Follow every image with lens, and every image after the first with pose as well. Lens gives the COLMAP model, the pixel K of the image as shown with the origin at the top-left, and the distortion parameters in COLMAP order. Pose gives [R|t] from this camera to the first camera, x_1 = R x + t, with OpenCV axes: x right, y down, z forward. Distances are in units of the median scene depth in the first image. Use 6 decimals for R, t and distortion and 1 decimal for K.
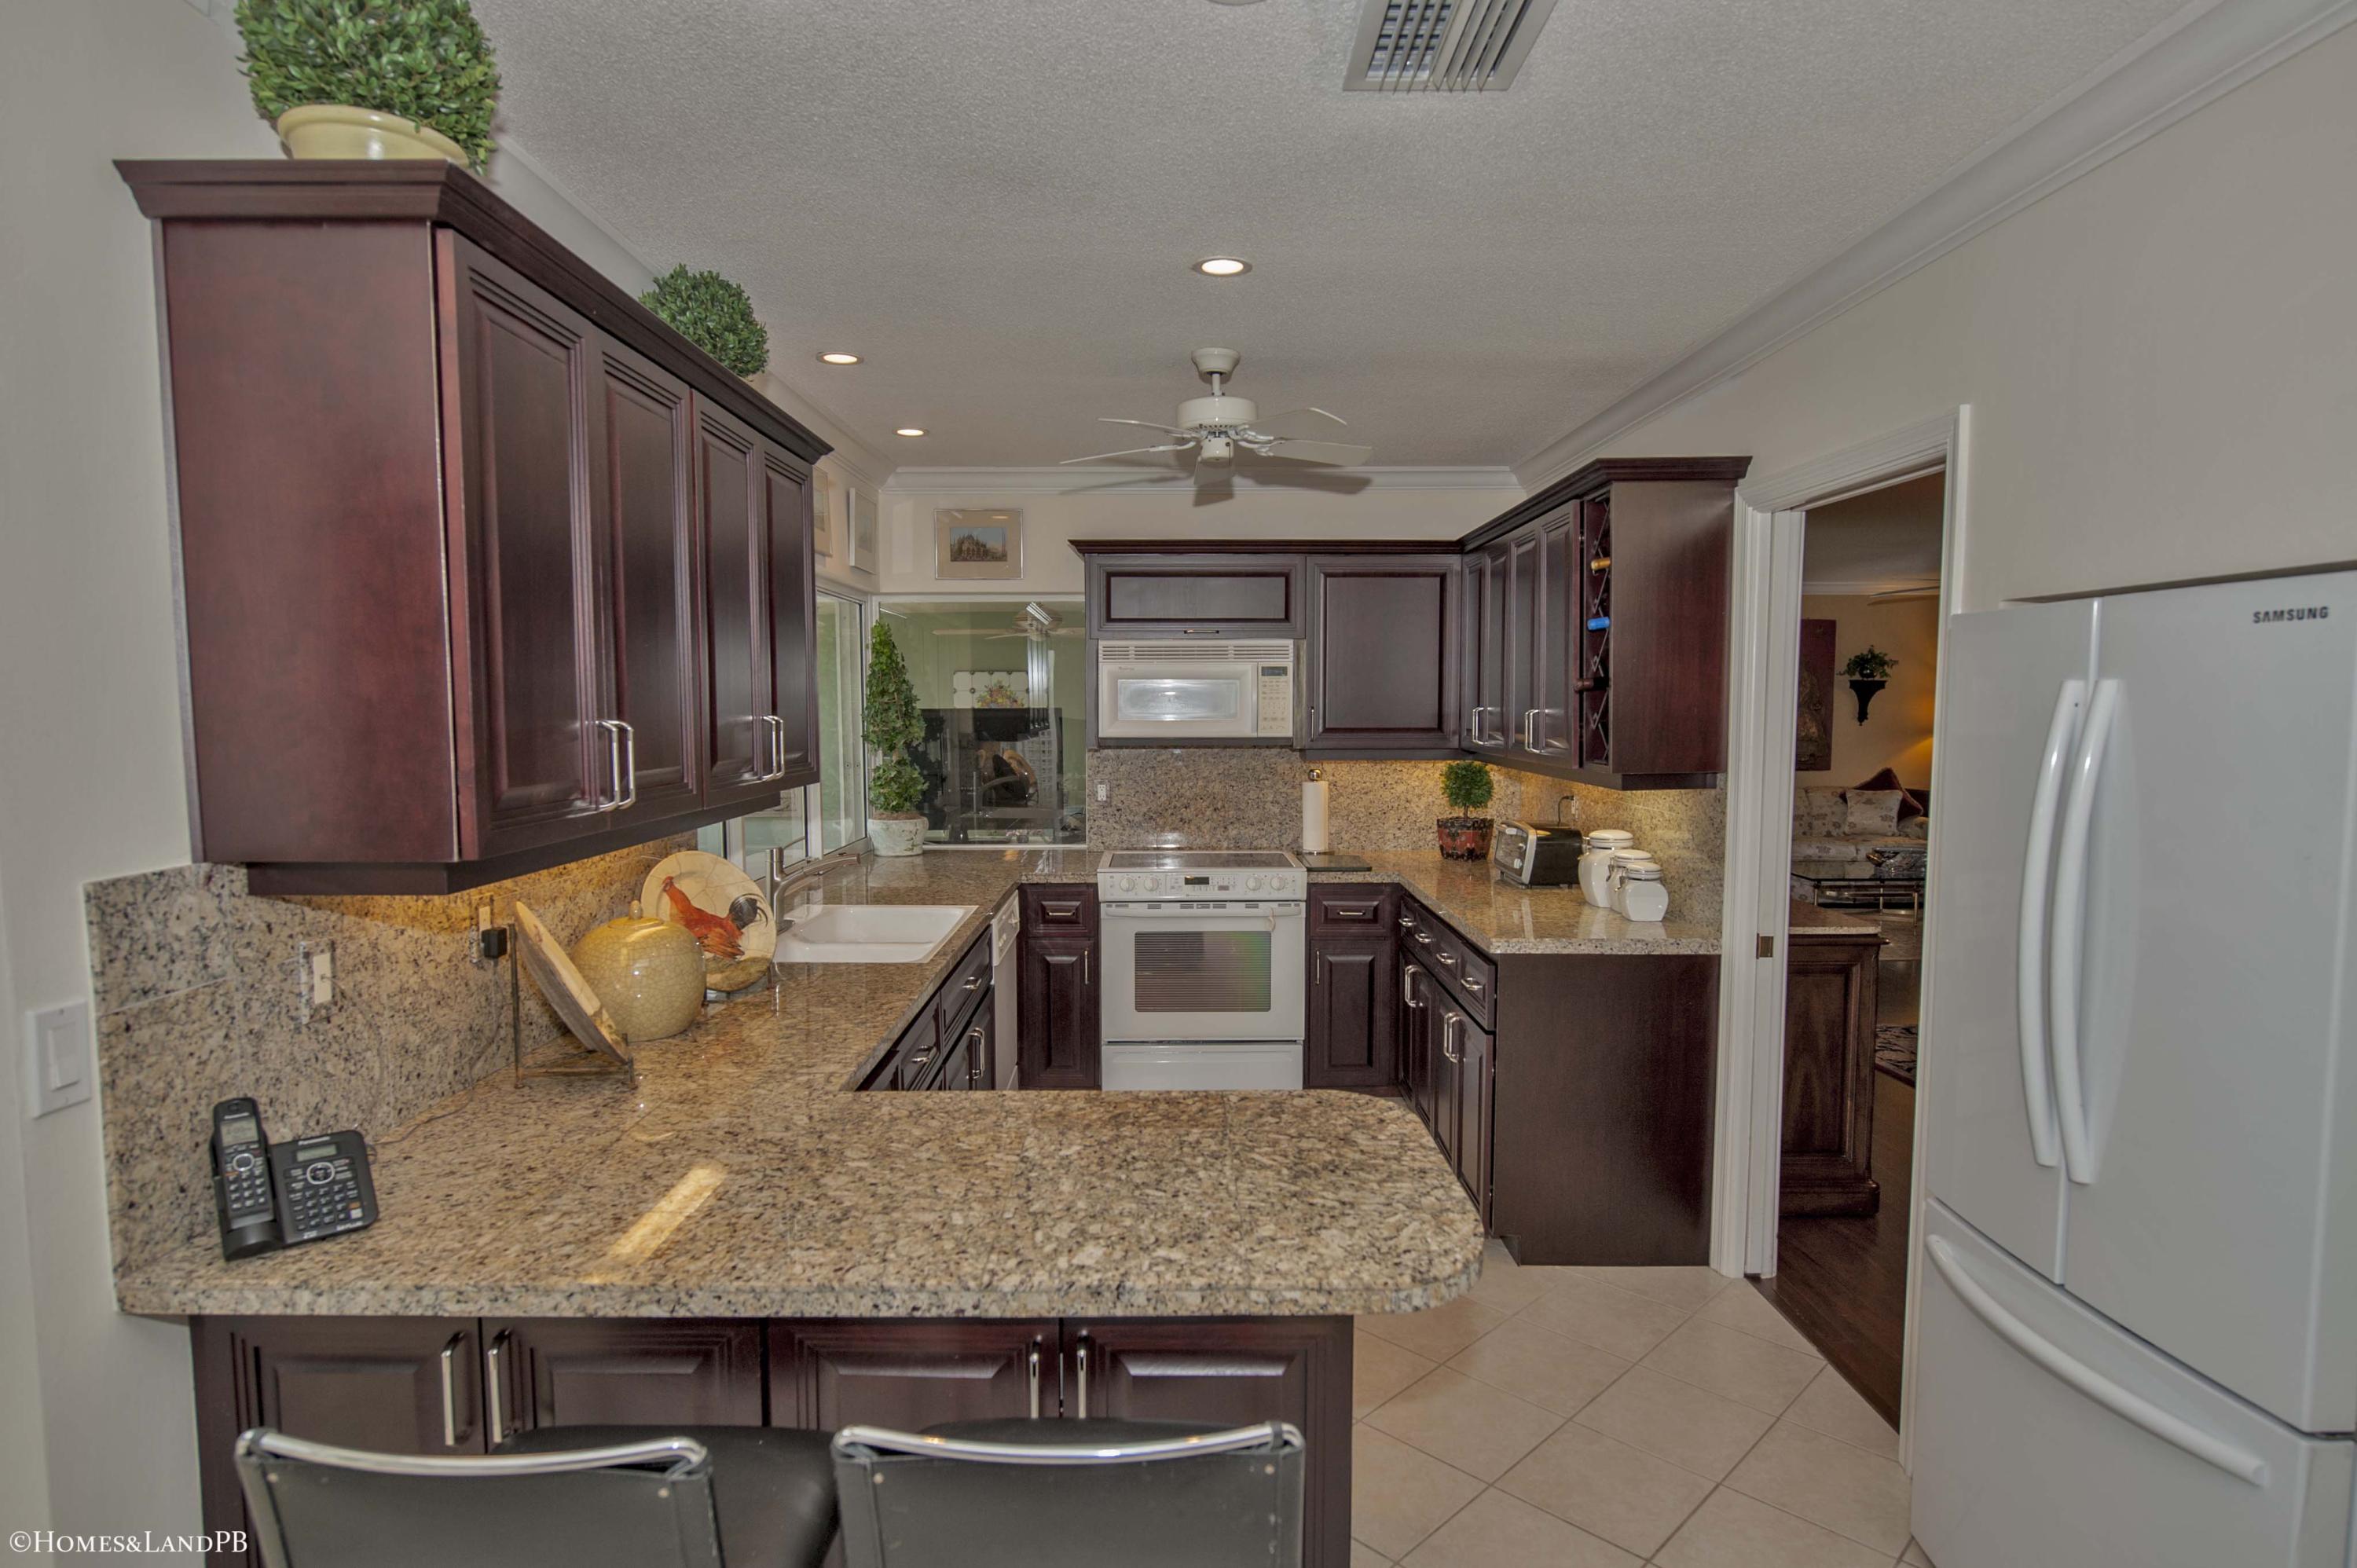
lens RADIAL K [[1262.1, 0, 1178.5], [0, 1262.1, 784.0], [0, 0, 1]] dist [-0.006222, -0.000906]
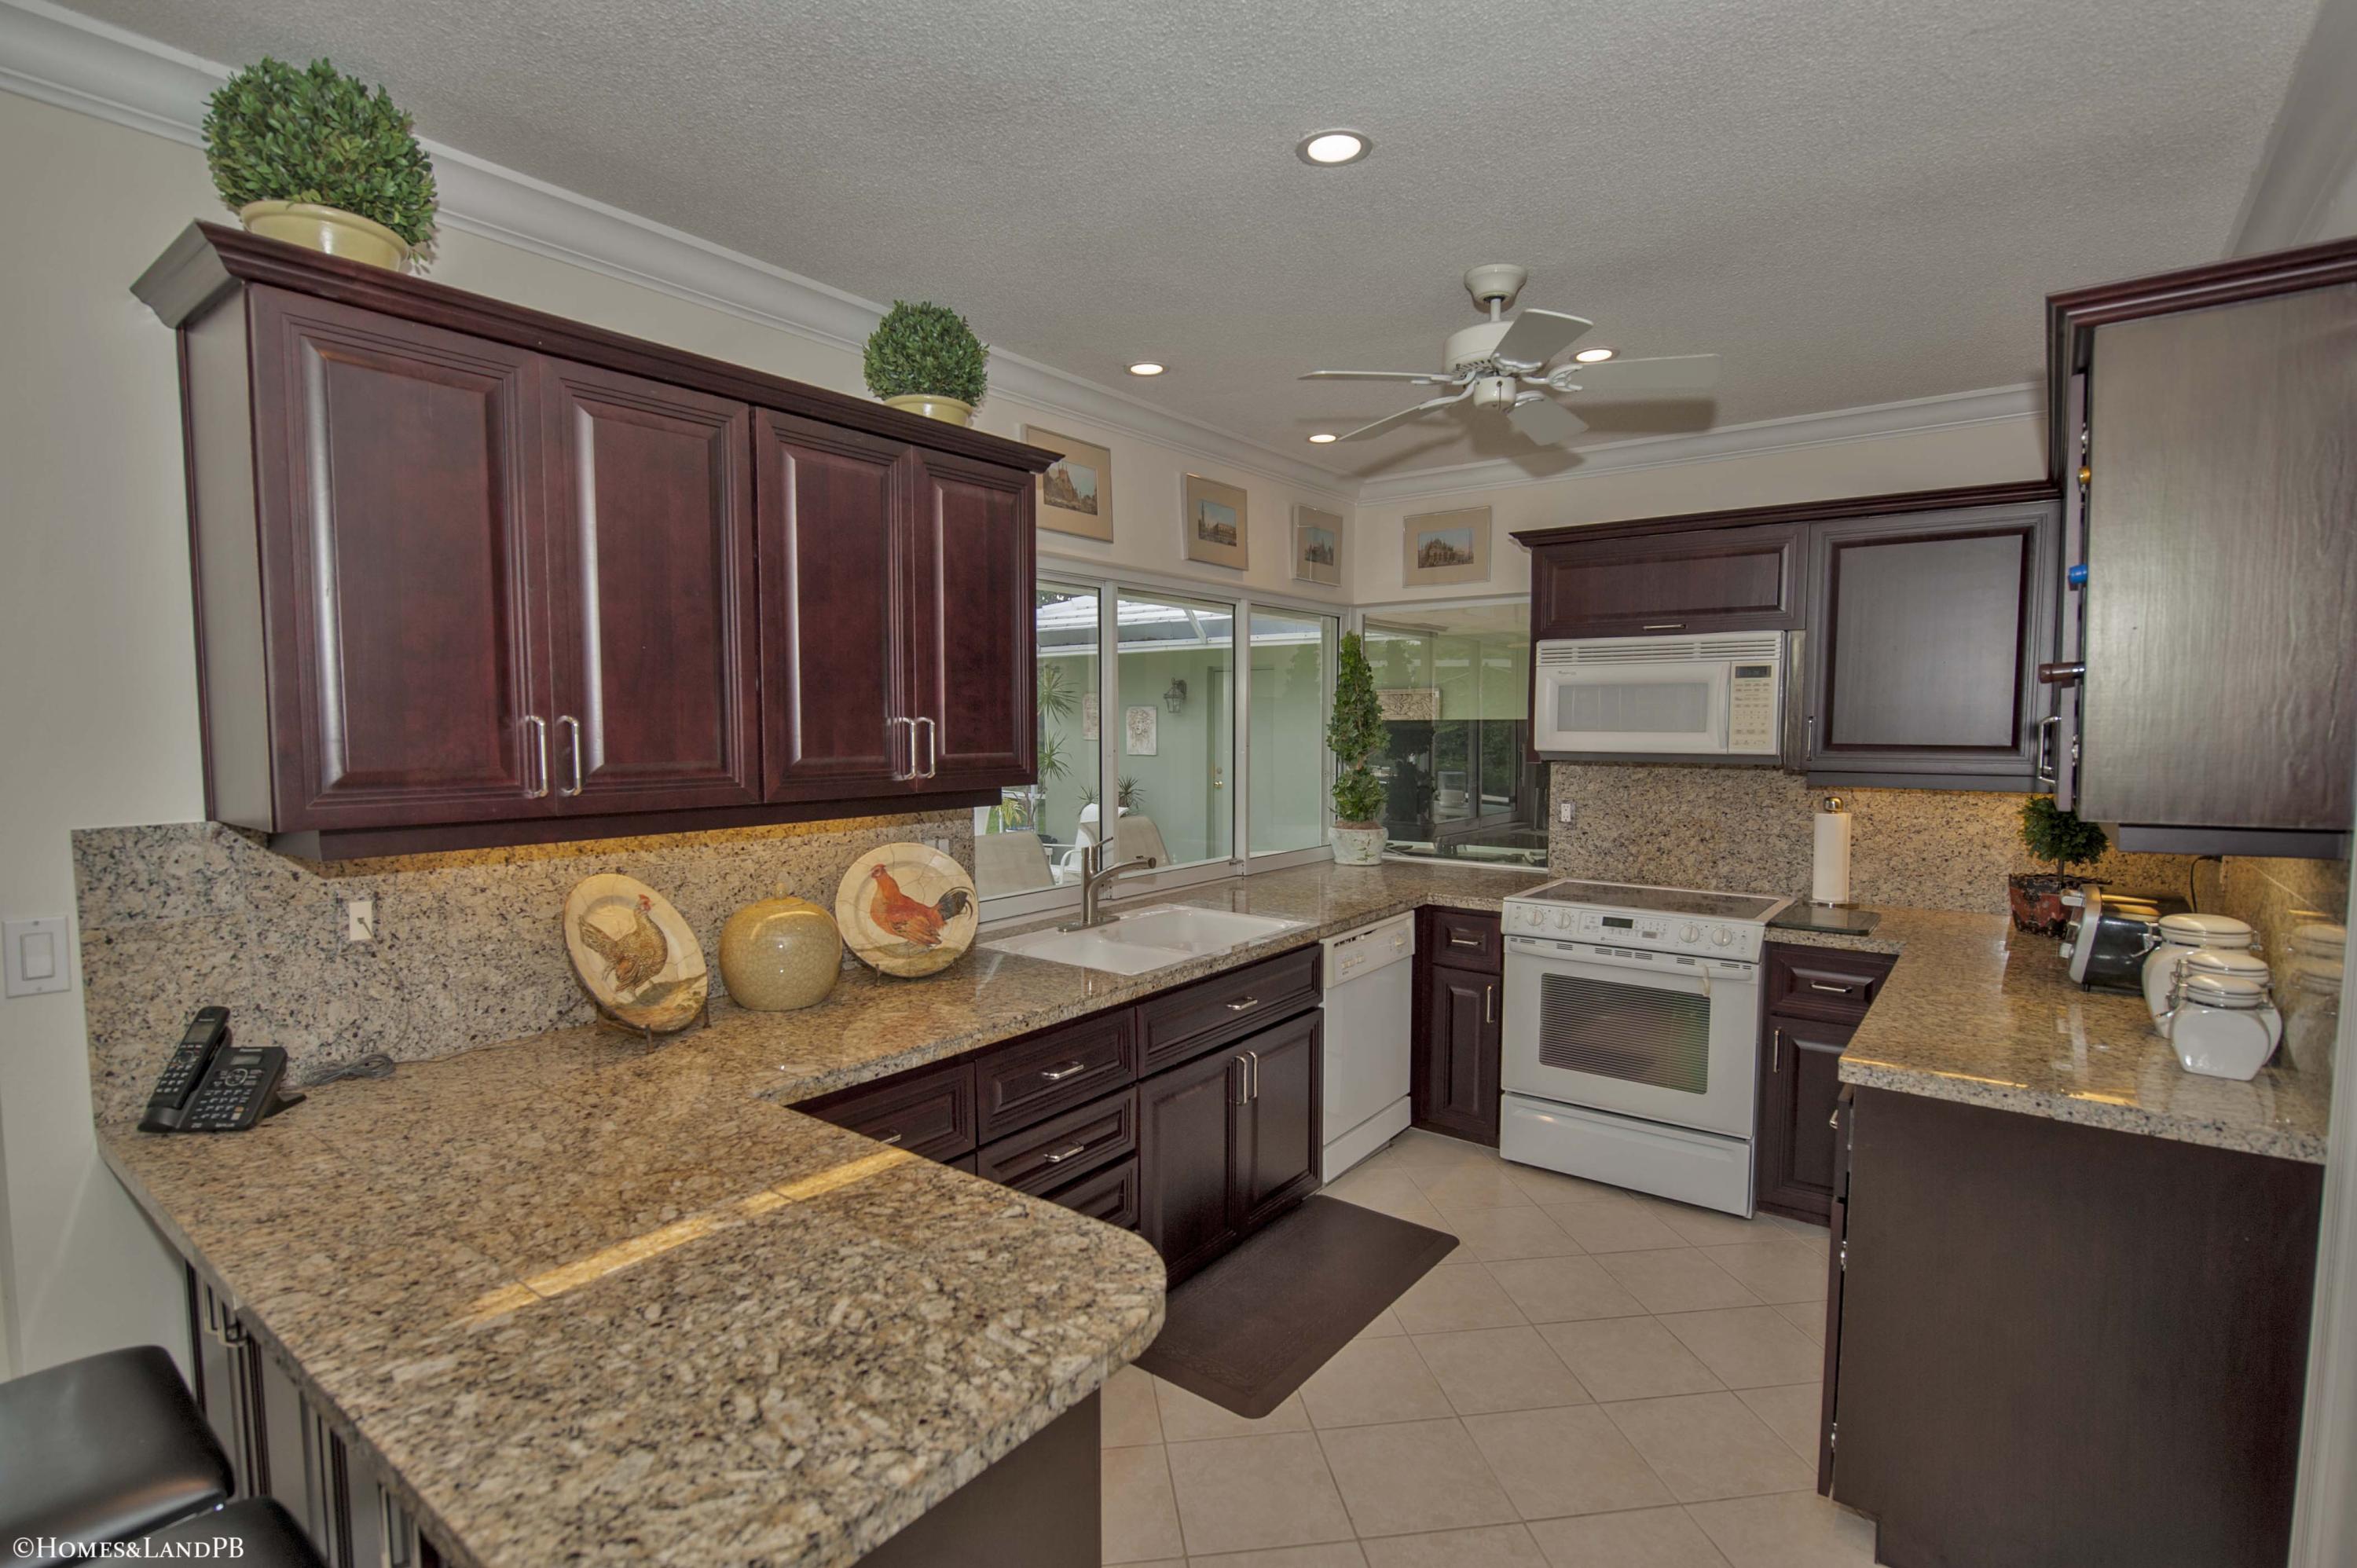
lens RADIAL K [[1115.8, 0, 1178.5], [0, 1115.8, 784.0], [0, 0, 1]] dist [-0.008252, -0.000974]
pose [[0.790124, 0.036767, -0.611844, 0.565359], [-0.041668, 0.999112, 0.006229, -0.019328], [0.611530, 0.020573, 0.790954, 0.560426]]
